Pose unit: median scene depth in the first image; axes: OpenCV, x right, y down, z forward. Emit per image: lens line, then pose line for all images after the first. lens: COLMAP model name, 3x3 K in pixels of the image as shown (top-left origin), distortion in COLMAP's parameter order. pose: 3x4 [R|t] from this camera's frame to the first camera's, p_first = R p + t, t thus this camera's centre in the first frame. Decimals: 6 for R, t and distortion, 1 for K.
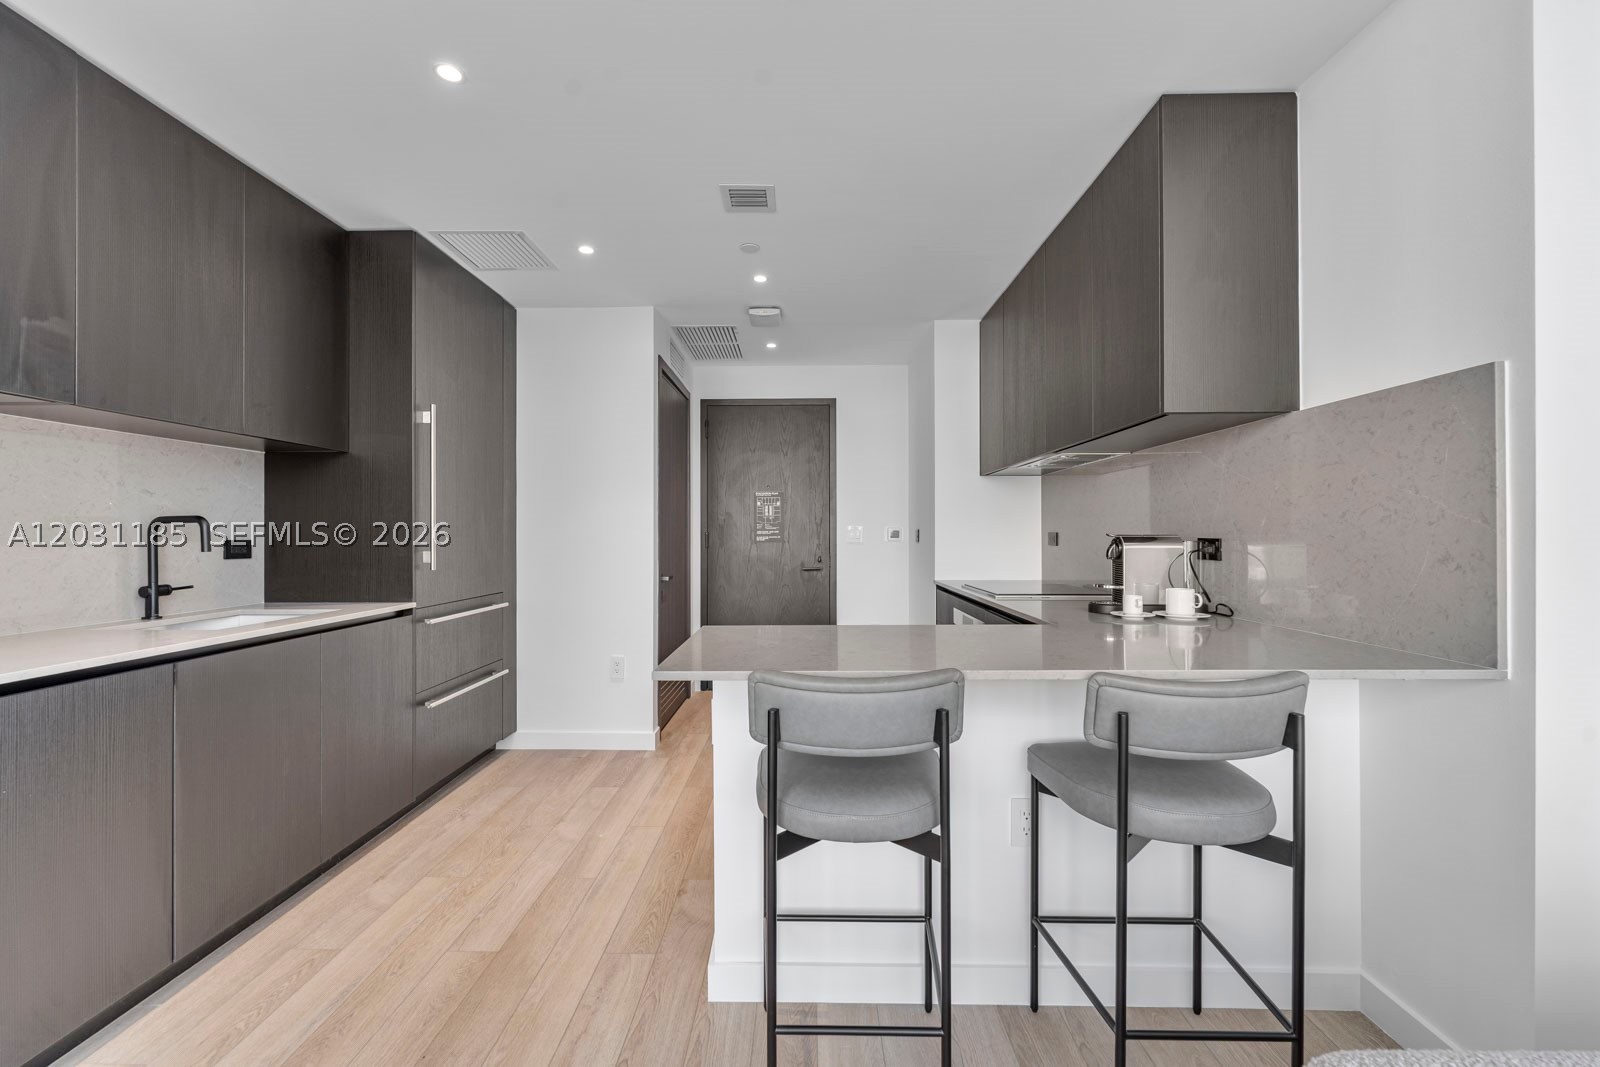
lens RADIAL K [[653.6, 0, 794.8], [0, 653.6, 532.4], [0, 0, 1]] dist [-0.001863, -0.000555]
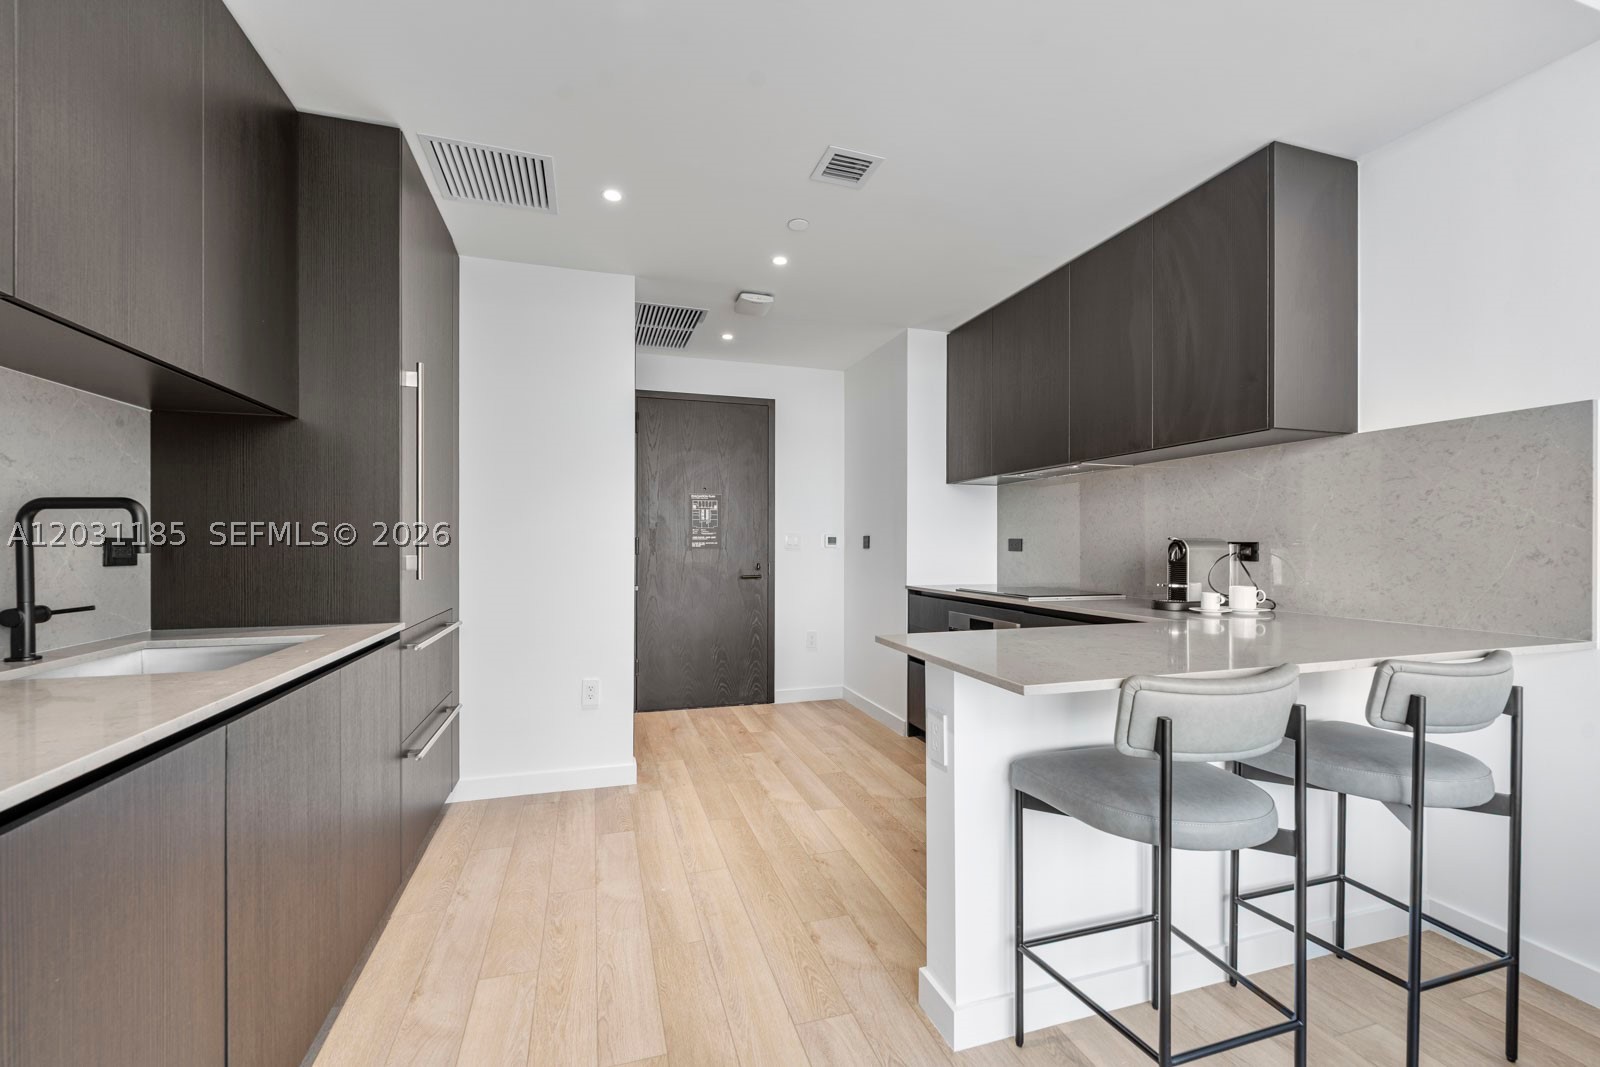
lens RADIAL K [[652.9, 0, 794.9], [0, 652.9, 546.9], [0, 0, 1]] dist [-0.001646, -0.000487]
pose [[0.948802, 0.003252, 0.315854, -0.388287], [-0.005177, 0.999973, 0.005255, 0.013078], [-0.315828, -0.006621, 0.948793, 0.138910]]
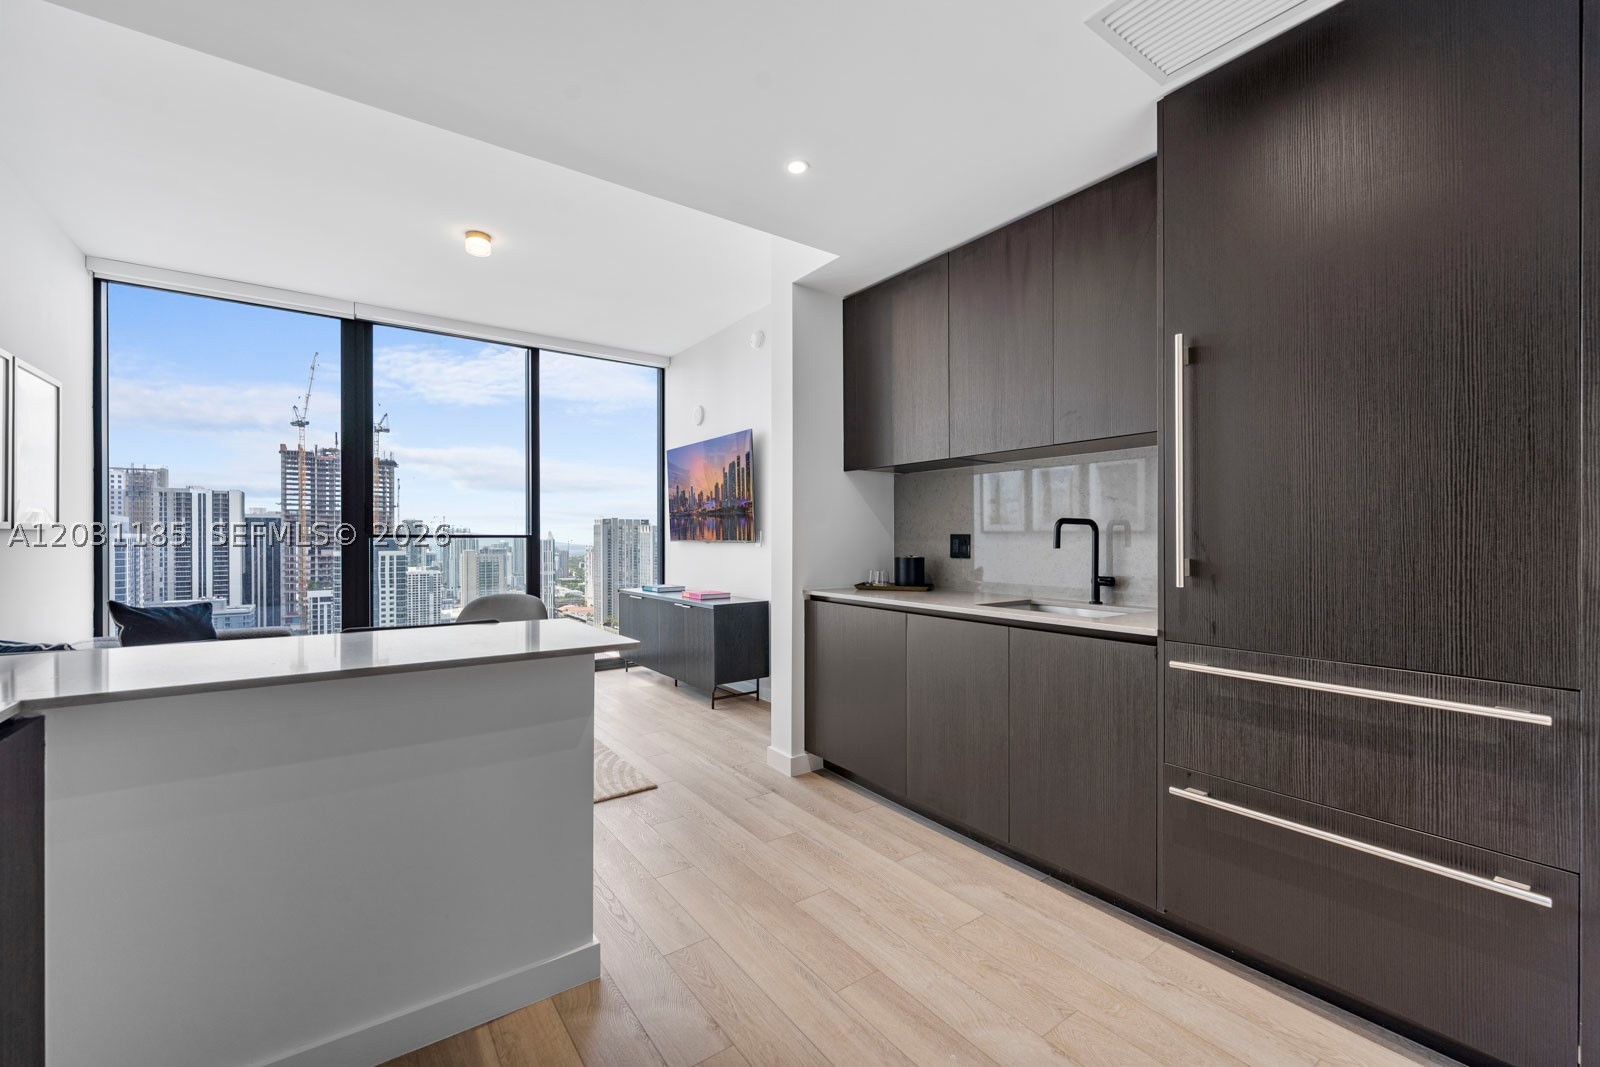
lens RADIAL K [[652.0, 0, 798.3], [0, 652.0, 536.3], [0, 0, 1]] dist [0.000082, -0.000466]
pose [[-0.800827, 0.003909, -0.598883, 0.149064], [0.004378, 0.999990, 0.000674, 0.003681], [0.598880, -0.002082, -0.800836, 1.325689]]
